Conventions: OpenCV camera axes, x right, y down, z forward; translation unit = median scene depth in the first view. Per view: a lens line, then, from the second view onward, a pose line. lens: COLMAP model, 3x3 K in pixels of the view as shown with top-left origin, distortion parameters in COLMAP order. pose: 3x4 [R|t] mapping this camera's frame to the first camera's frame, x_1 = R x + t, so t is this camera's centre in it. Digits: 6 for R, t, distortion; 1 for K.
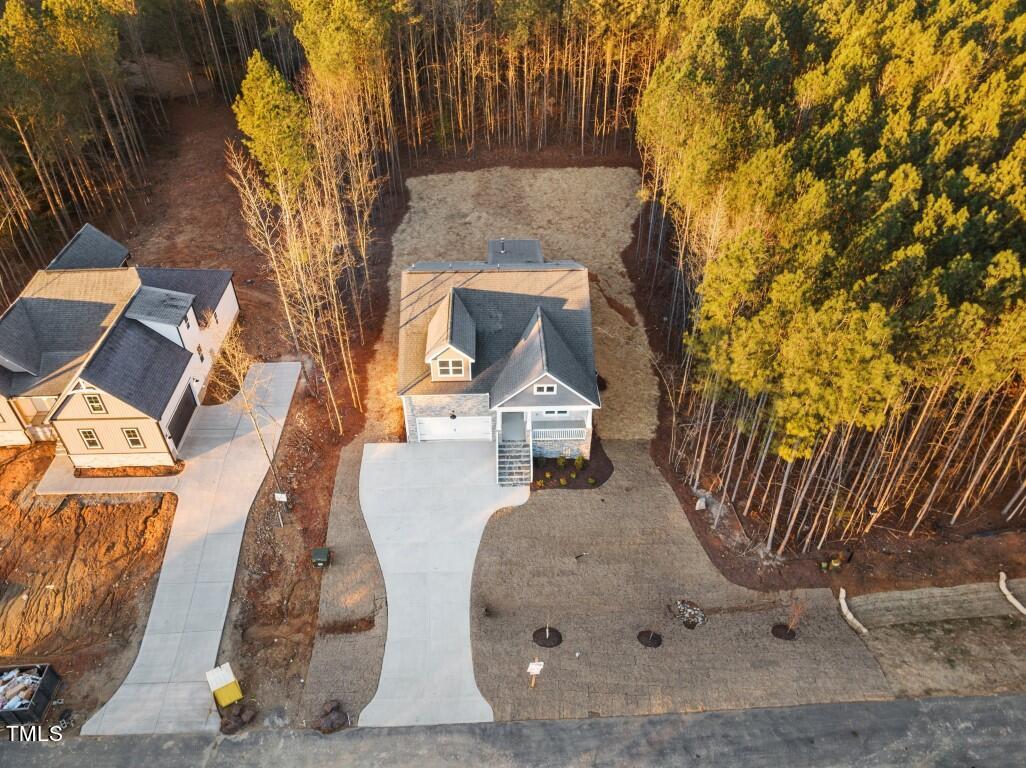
lens RADIAL K [[741.3, 0, 515.4], [0, 741.3, 382.3], [0, 0, 1]] dist [-0.032528, -0.007708]
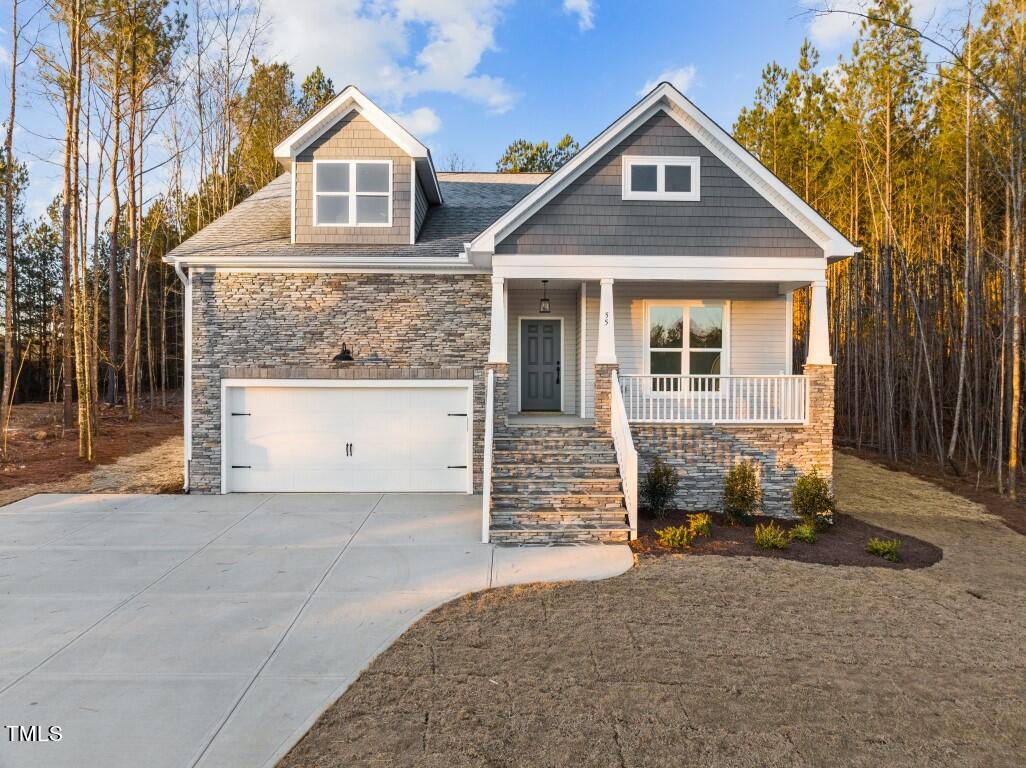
lens RADIAL K [[741.3, 0, 510.5], [0, 741.3, 386.4], [0, 0, 1]] dist [-0.032528, -0.007708]
pose [[0.999923, 0.006251, -0.010753, -0.014580], [-0.011705, 0.765296, -0.643572, 0.251372], [0.004206, 0.643648, 0.765310, 0.807969]]
